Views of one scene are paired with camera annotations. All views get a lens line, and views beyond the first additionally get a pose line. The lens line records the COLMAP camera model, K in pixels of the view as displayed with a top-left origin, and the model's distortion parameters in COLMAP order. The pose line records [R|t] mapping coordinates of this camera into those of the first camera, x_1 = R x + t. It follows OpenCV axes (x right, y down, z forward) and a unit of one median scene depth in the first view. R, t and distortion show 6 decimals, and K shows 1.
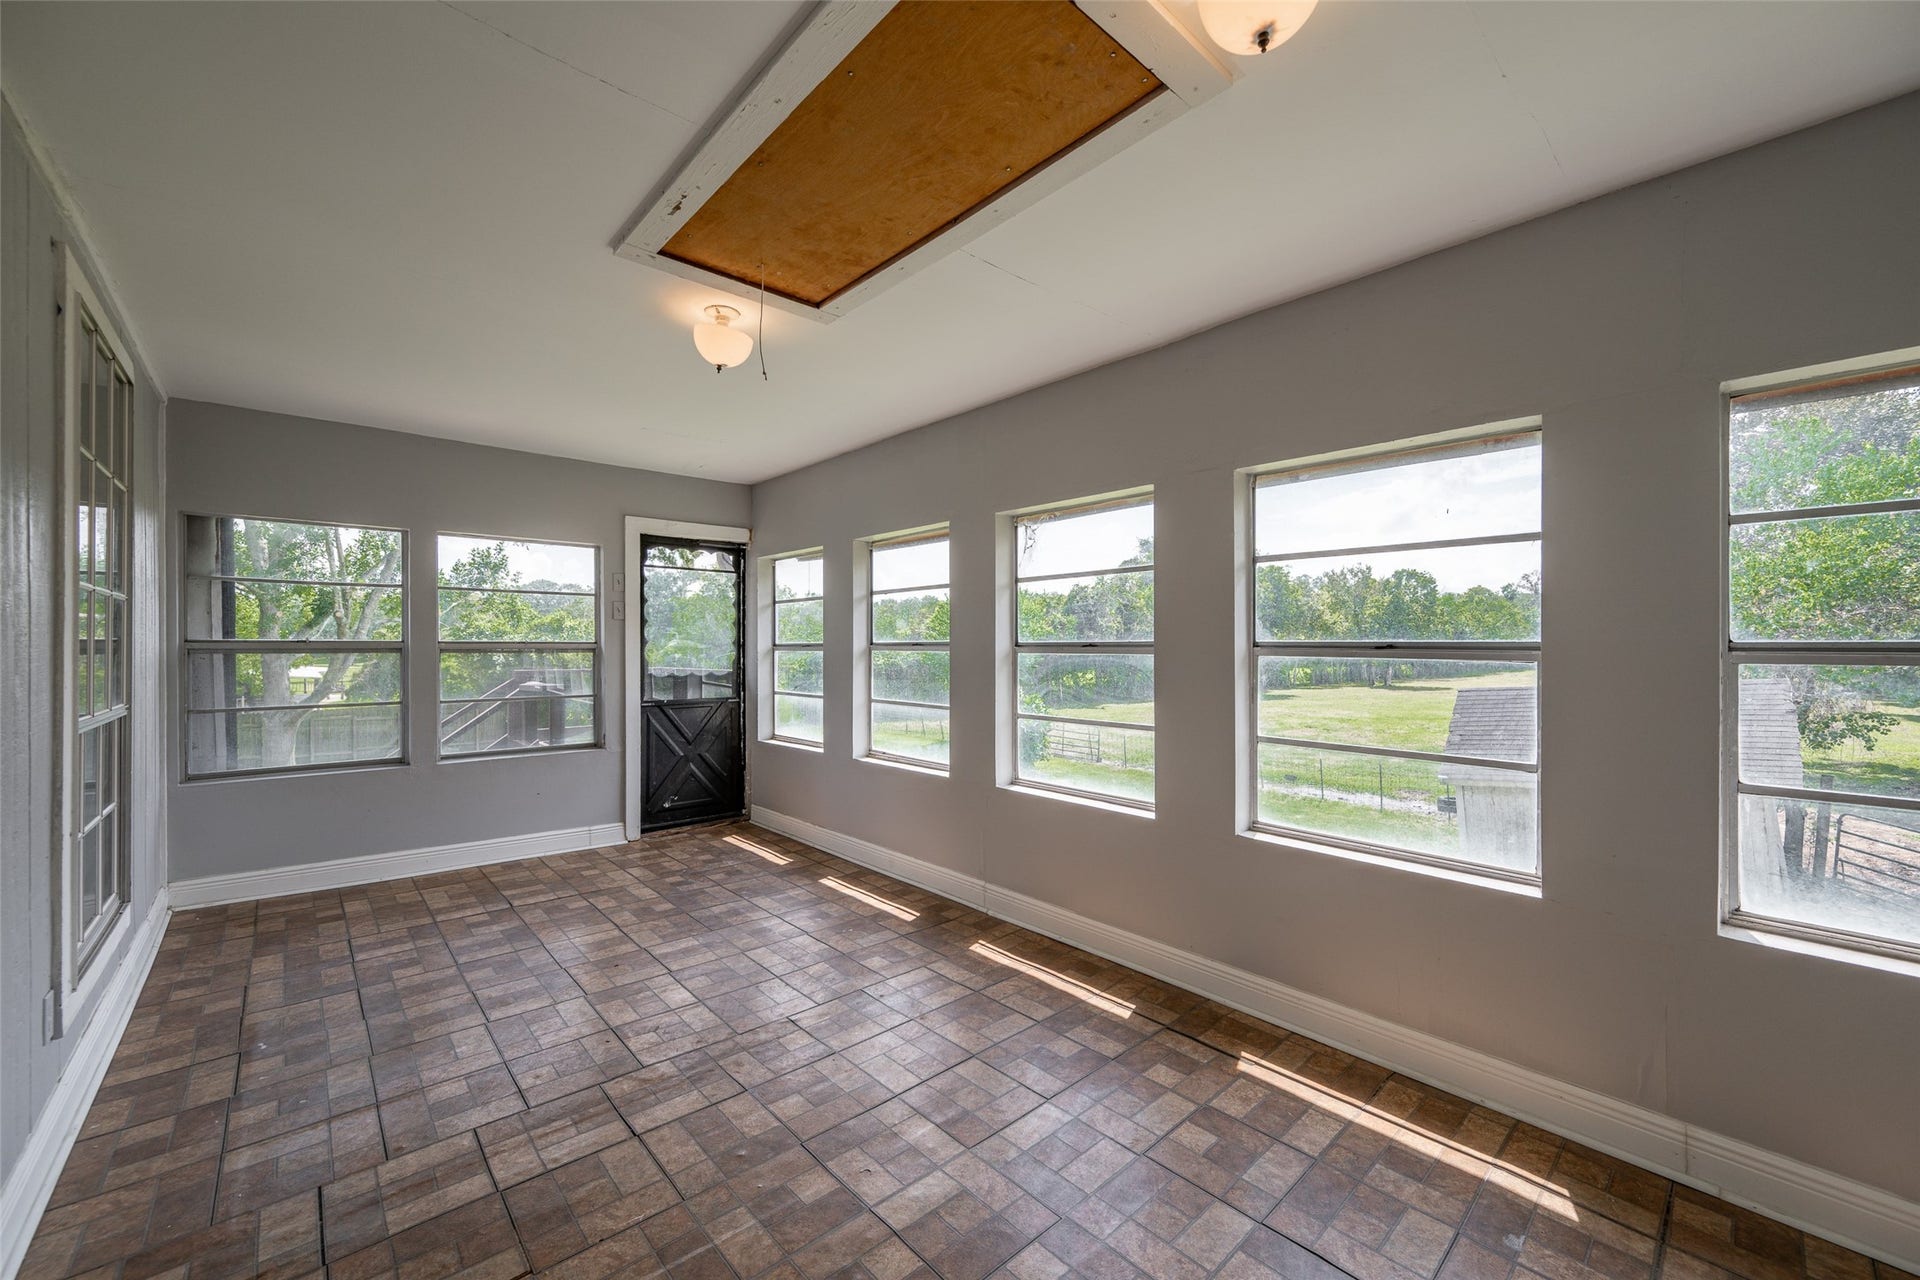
lens RADIAL K [[747.2, 0, 956.6], [0, 747.2, 642.4], [0, 0, 1]] dist [0.000292, -0.000002]
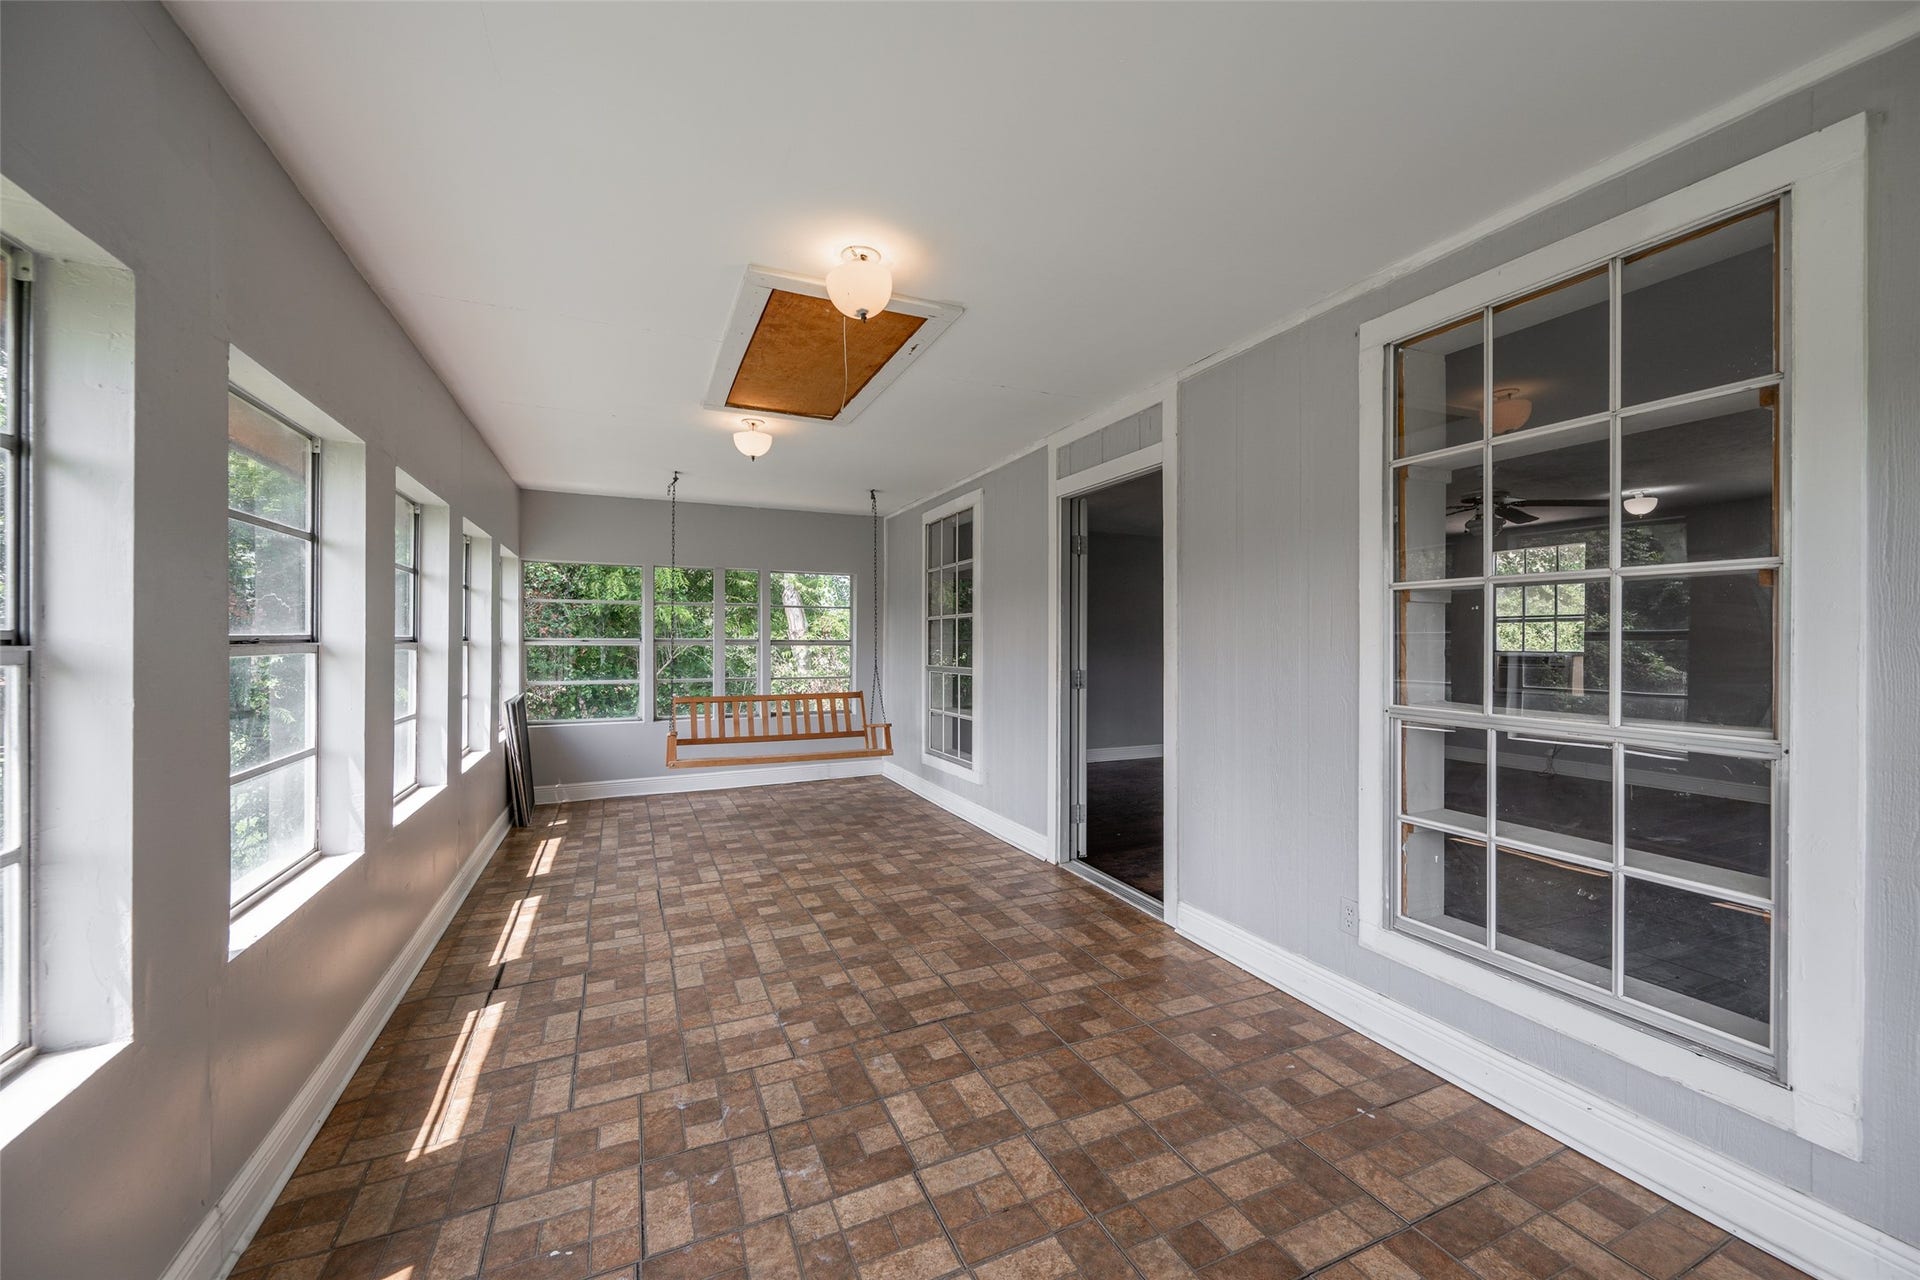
lens RADIAL K [[747.2, 0, 964.9], [0, 747.2, 635.6], [0, 0, 1]] dist [0.000292, -0.000002]
pose [[-0.952382, 0.000032, 0.304908, -0.788371], [0.000165, 1.000000, 0.000410, -0.003577], [-0.304908, 0.000441, -0.952382, 2.034312]]
